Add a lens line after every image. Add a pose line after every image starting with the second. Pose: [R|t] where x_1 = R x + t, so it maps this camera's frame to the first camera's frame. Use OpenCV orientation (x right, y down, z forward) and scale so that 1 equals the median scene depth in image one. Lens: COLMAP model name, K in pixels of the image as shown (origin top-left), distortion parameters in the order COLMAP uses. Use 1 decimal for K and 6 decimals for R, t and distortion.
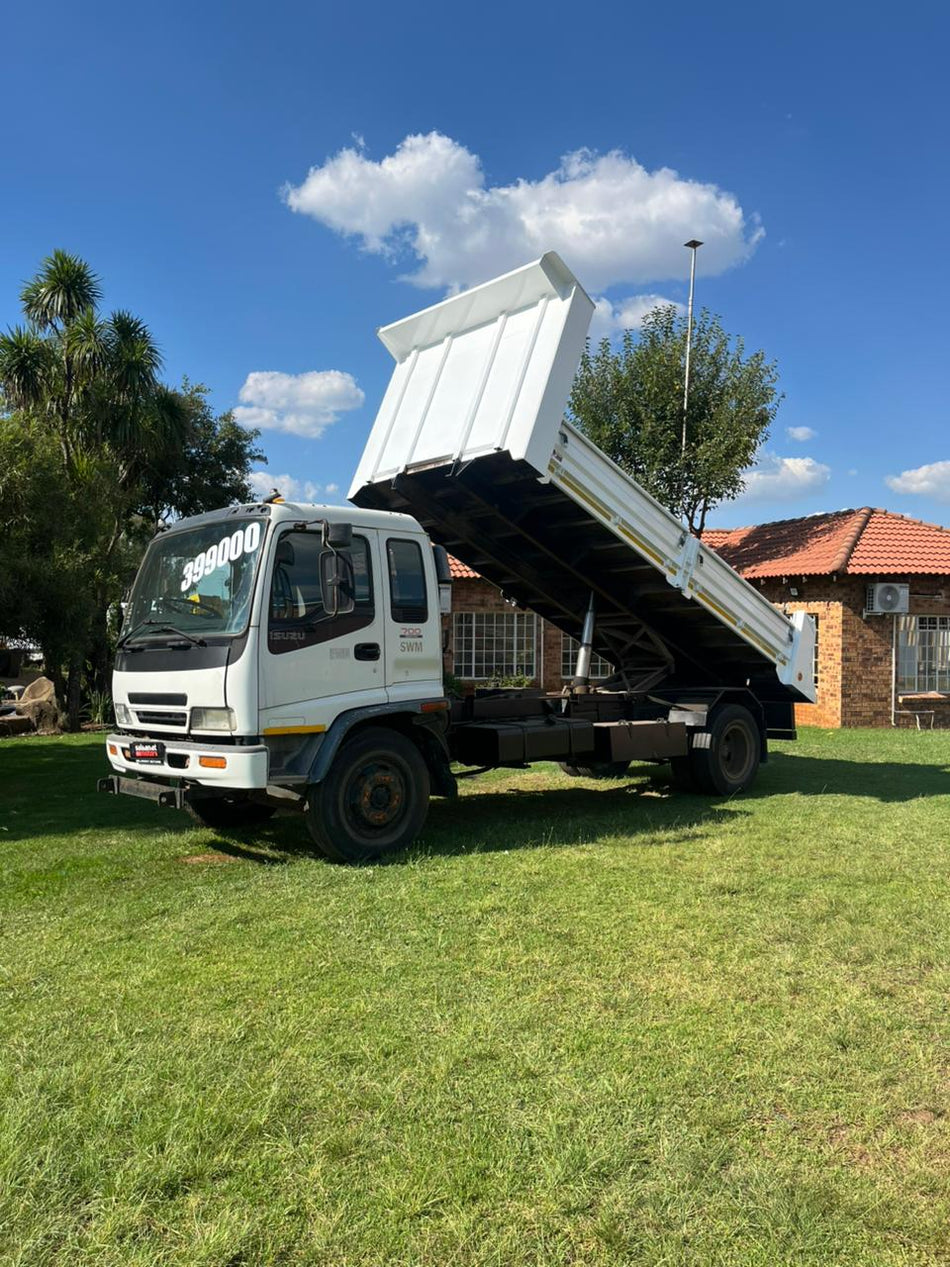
lens RADIAL K [[969.7, 0, 466.2], [0, 969.7, 634.9], [0, 0, 1]] dist [0.063697, -0.098361]
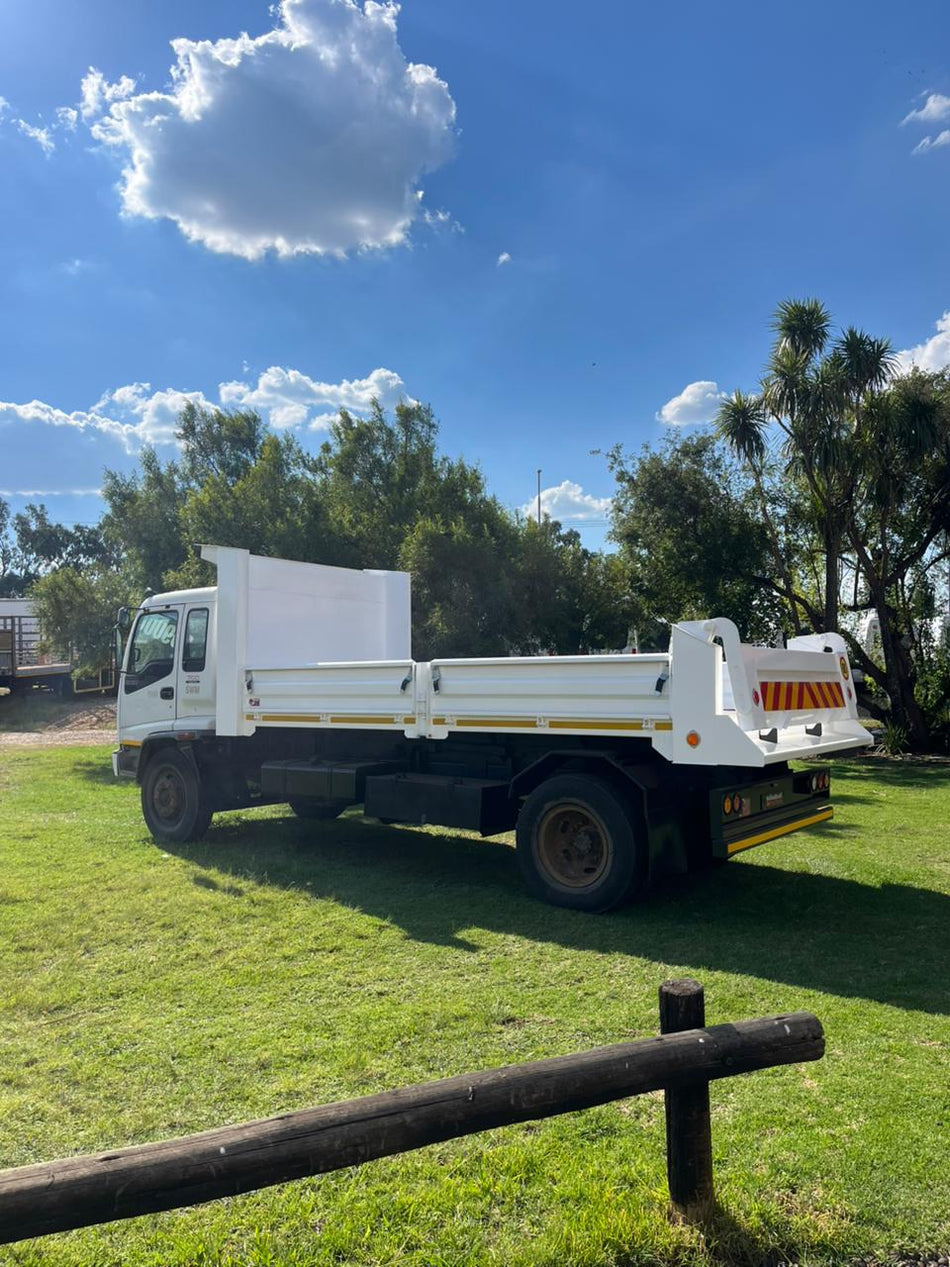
lens RADIAL K [[956.0, 0, 477.2], [0, 956.0, 636.8], [0, 0, 1]] dist [0.061175, -0.072699]
pose [[0.177518, -0.035128, -0.983490, 1.294359], [0.025345, 0.999194, -0.031114, -0.009429], [0.983791, -0.019404, 0.178266, 1.135431]]
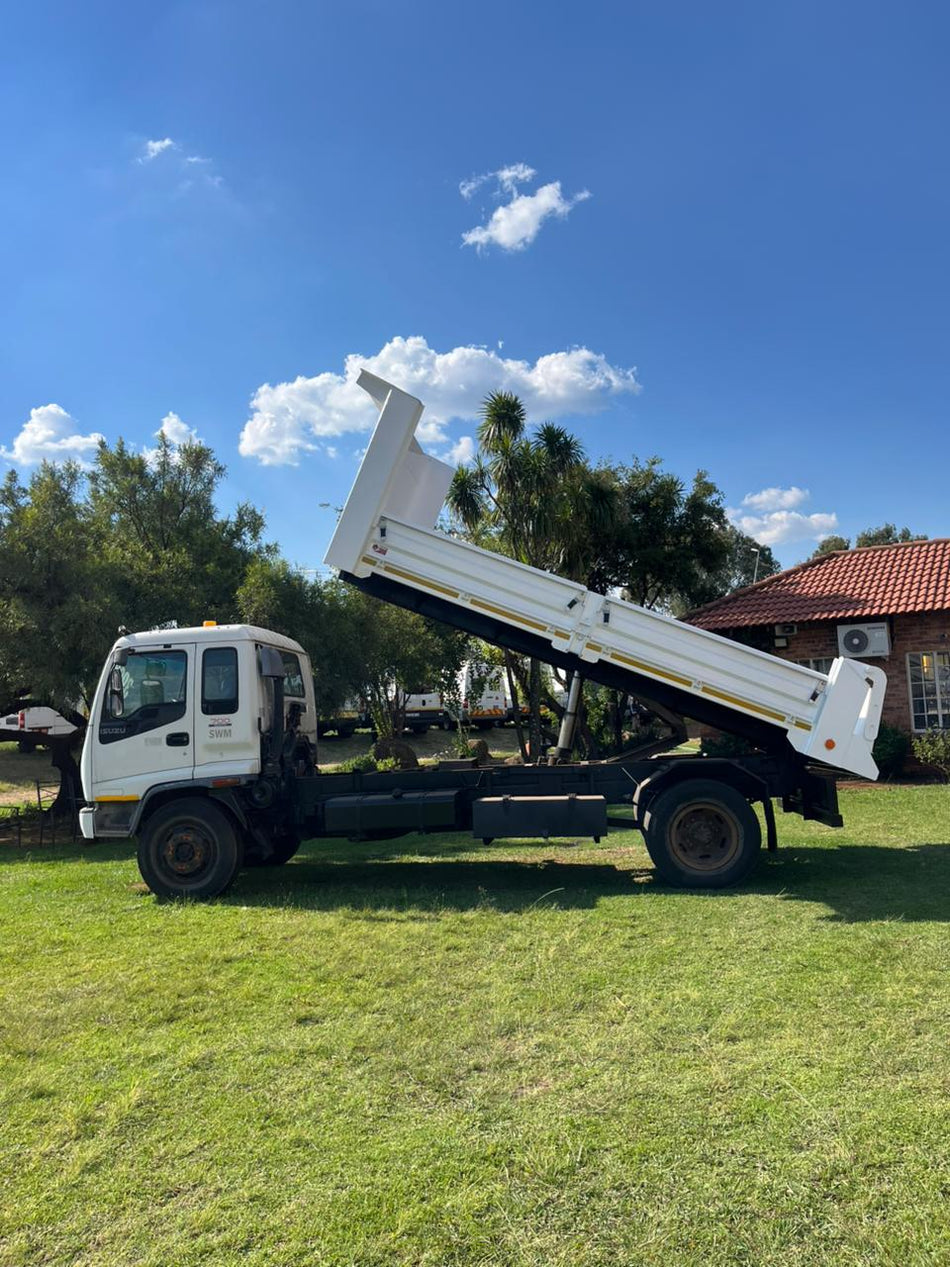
lens RADIAL K [[956.0, 0, 477.2], [0, 956.0, 636.8], [0, 0, 1]] dist [0.061175, -0.072699]
pose [[0.653892, -0.085440, -0.751748, 1.092735], [0.057355, 0.996342, -0.063350, -0.014480], [0.754411, -0.001692, 0.656400, 0.428647]]
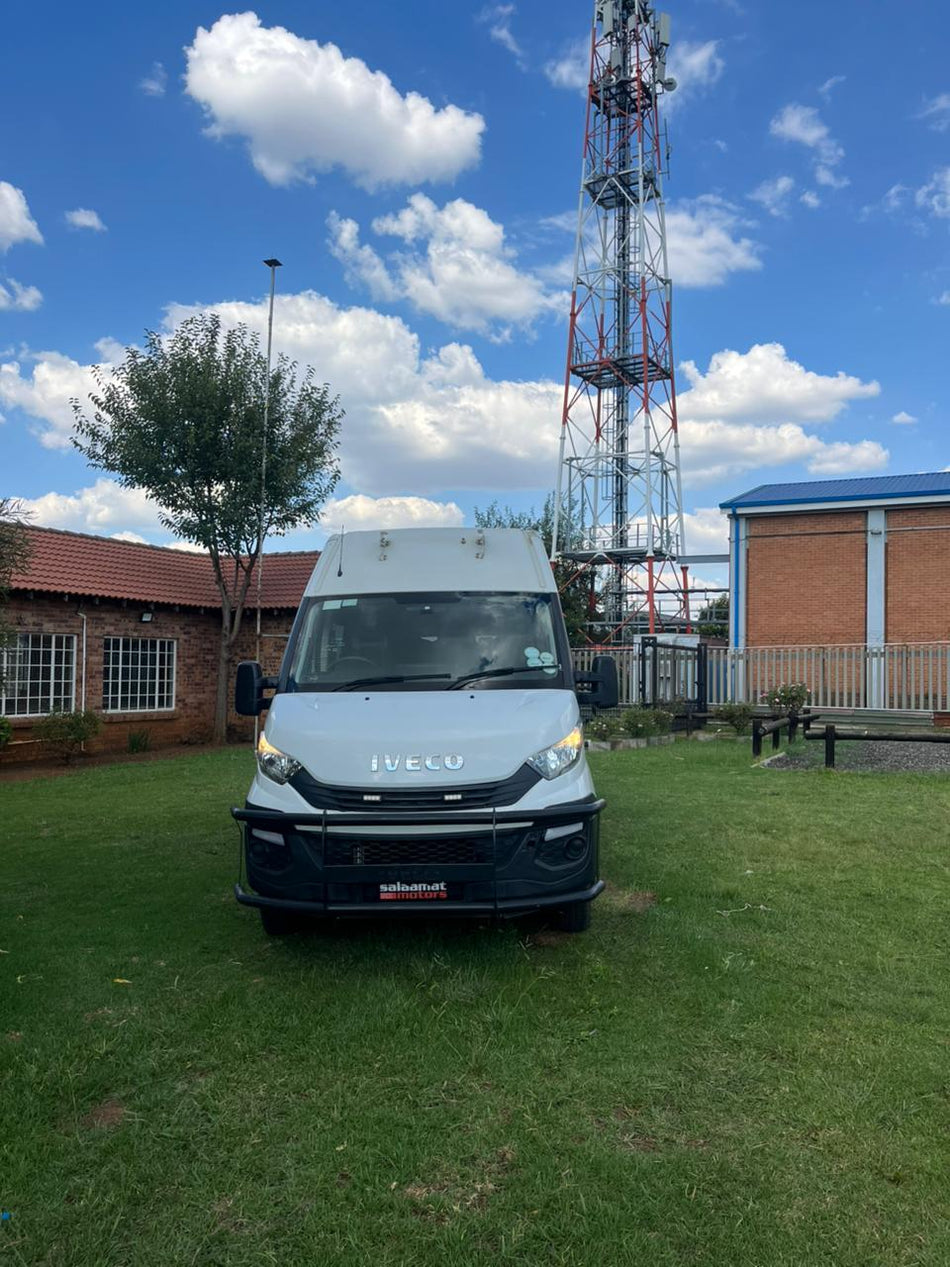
lens RADIAL K [[956.0, 0, 477.2], [0, 956.0, 636.8], [0, 0, 1]] dist [0.061175, -0.072699]
pose [[0.700885, 0.025686, 0.712811, -0.829661], [-0.003133, 0.999453, -0.032934, 0.015137], [-0.713267, 0.020850, 0.700582, 0.485144]]
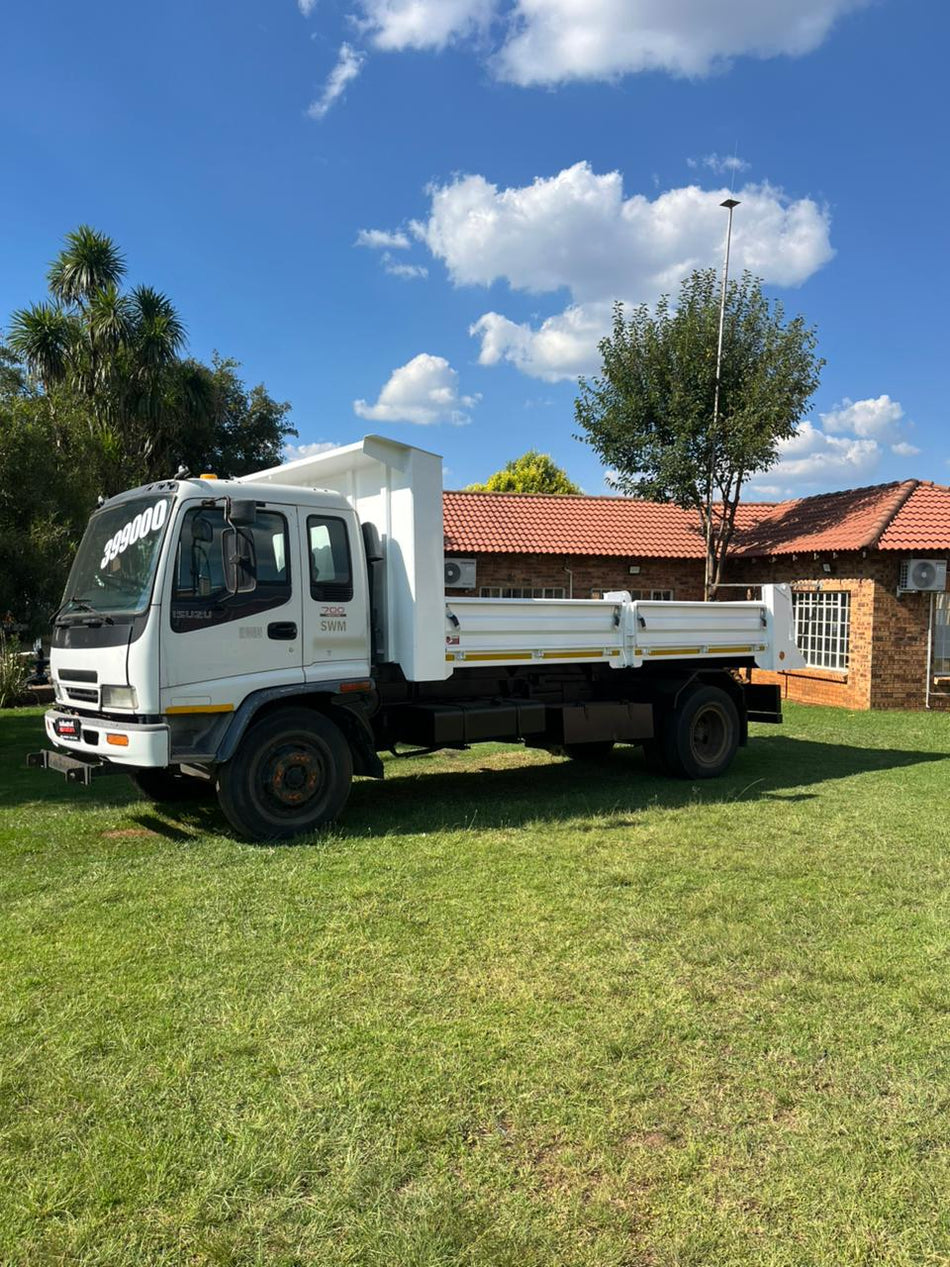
lens RADIAL K [[969.7, 0, 466.2], [0, 969.7, 634.9], [0, 0, 1]] dist [0.063697, -0.098361]
pose [[0.996690, 0.009717, -0.080713, 0.156122], [-0.007429, 0.999563, 0.028602, -0.007765], [0.080955, -0.027908, 0.996327, 0.025753]]
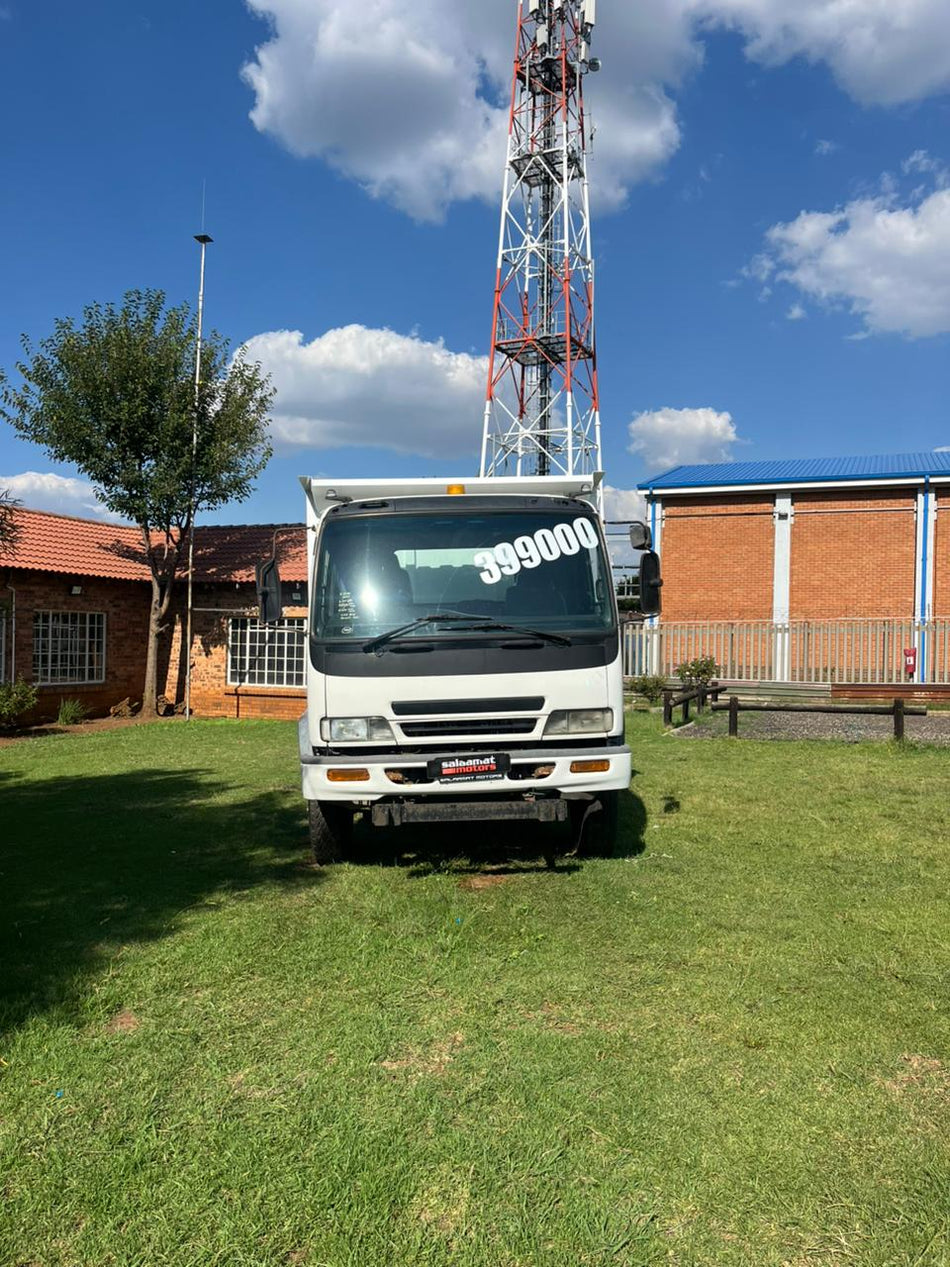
lens RADIAL K [[956.0, 0, 477.2], [0, 956.0, 636.8], [0, 0, 1]] dist [0.061175, -0.072699]
pose [[0.639902, 0.007551, 0.768420, -0.922007], [-0.007454, 0.999966, -0.003619, 0.006985], [-0.768420, -0.003412, 0.639936, 0.425496]]
